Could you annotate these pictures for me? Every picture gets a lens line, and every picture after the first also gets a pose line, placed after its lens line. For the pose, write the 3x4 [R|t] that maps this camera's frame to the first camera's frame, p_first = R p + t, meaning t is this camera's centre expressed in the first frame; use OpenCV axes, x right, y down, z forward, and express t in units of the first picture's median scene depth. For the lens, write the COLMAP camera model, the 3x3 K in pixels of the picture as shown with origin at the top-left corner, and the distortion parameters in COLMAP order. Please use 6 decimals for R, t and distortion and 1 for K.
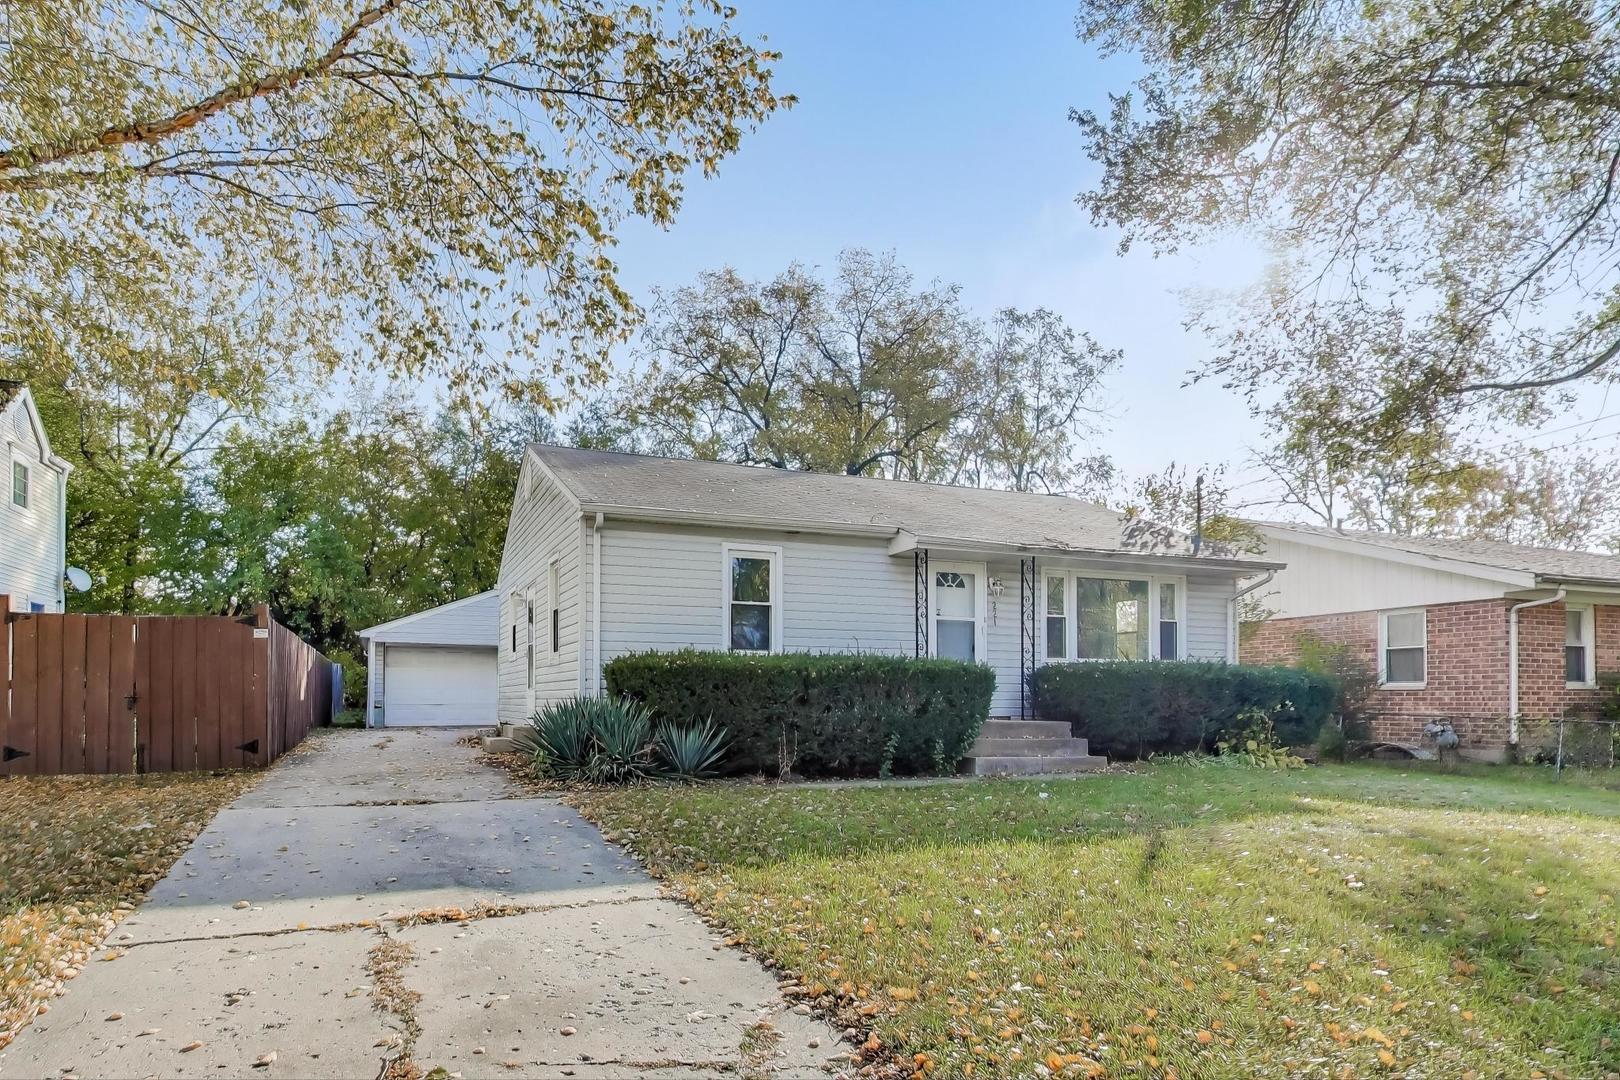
lens RADIAL K [[808.1, 0, 818.8], [0, 808.1, 490.4], [0, 0, 1]] dist [-0.001995, -0.000284]
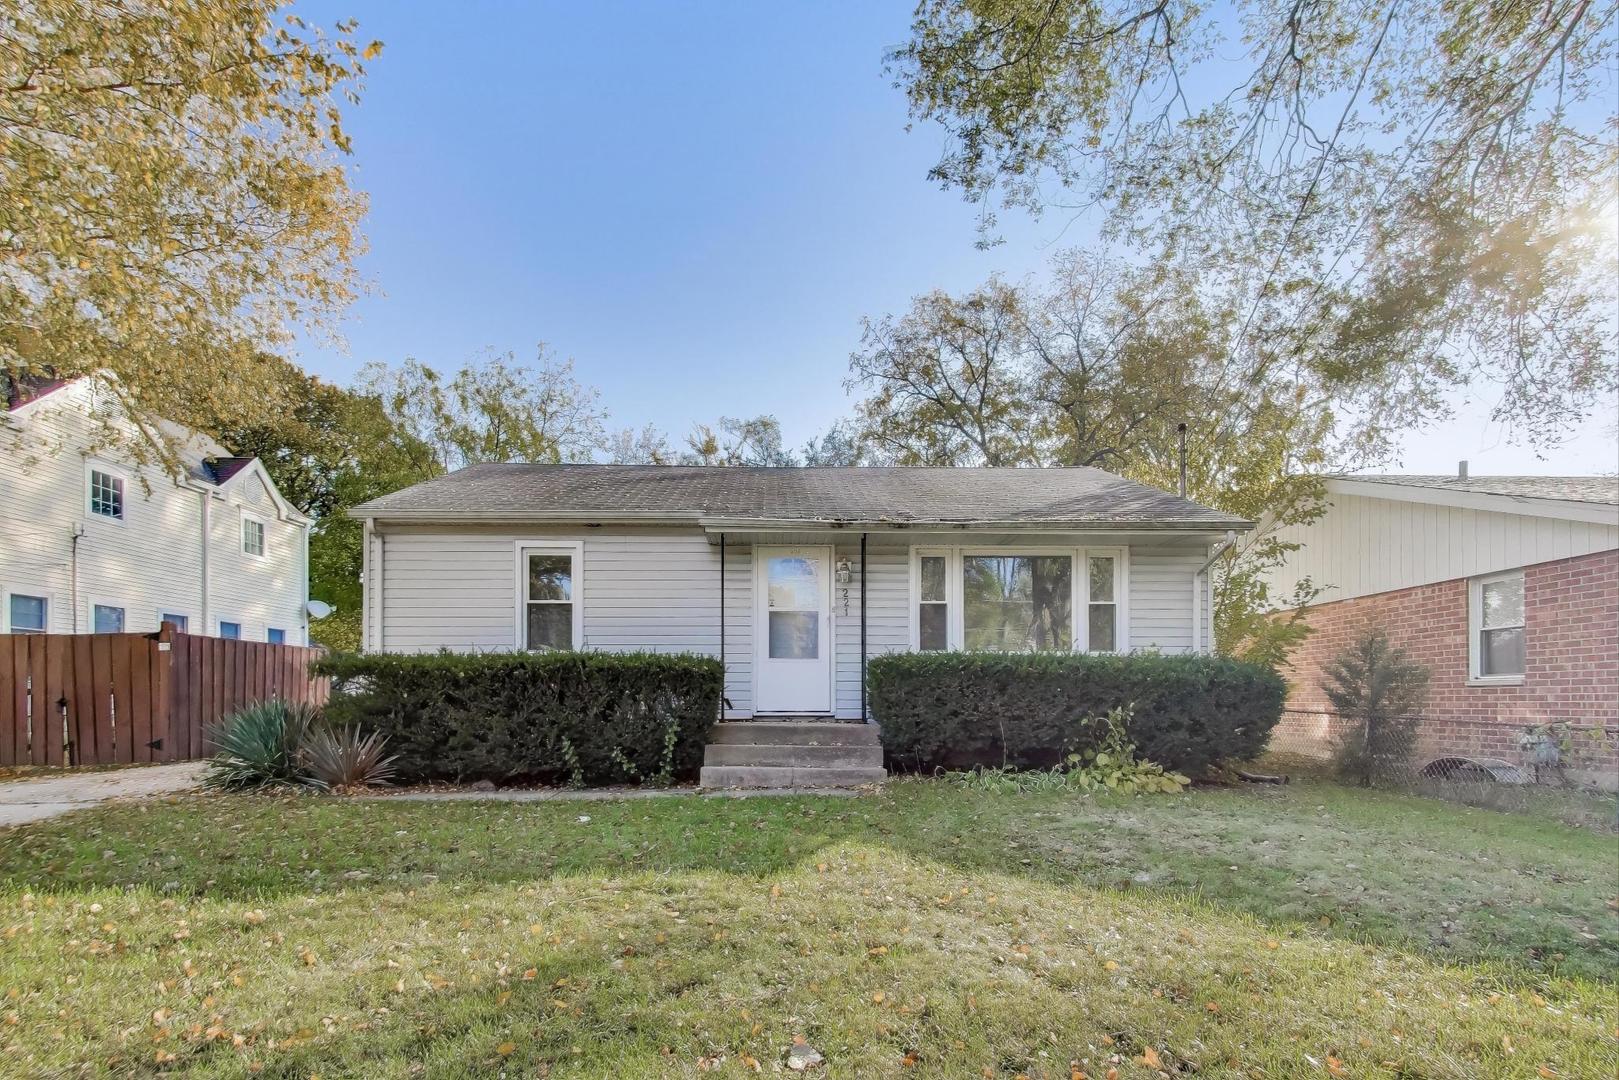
lens RADIAL K [[754.2, 0, 809.5], [0, 754.2, 540.0], [0, 0, 1]] dist [0.001857, 0.000121]
pose [[0.949917, -0.067455, -0.305136, 0.477305], [0.081718, 0.996069, 0.034199, 0.059734], [0.301630, -0.057422, 0.951694, 0.239410]]
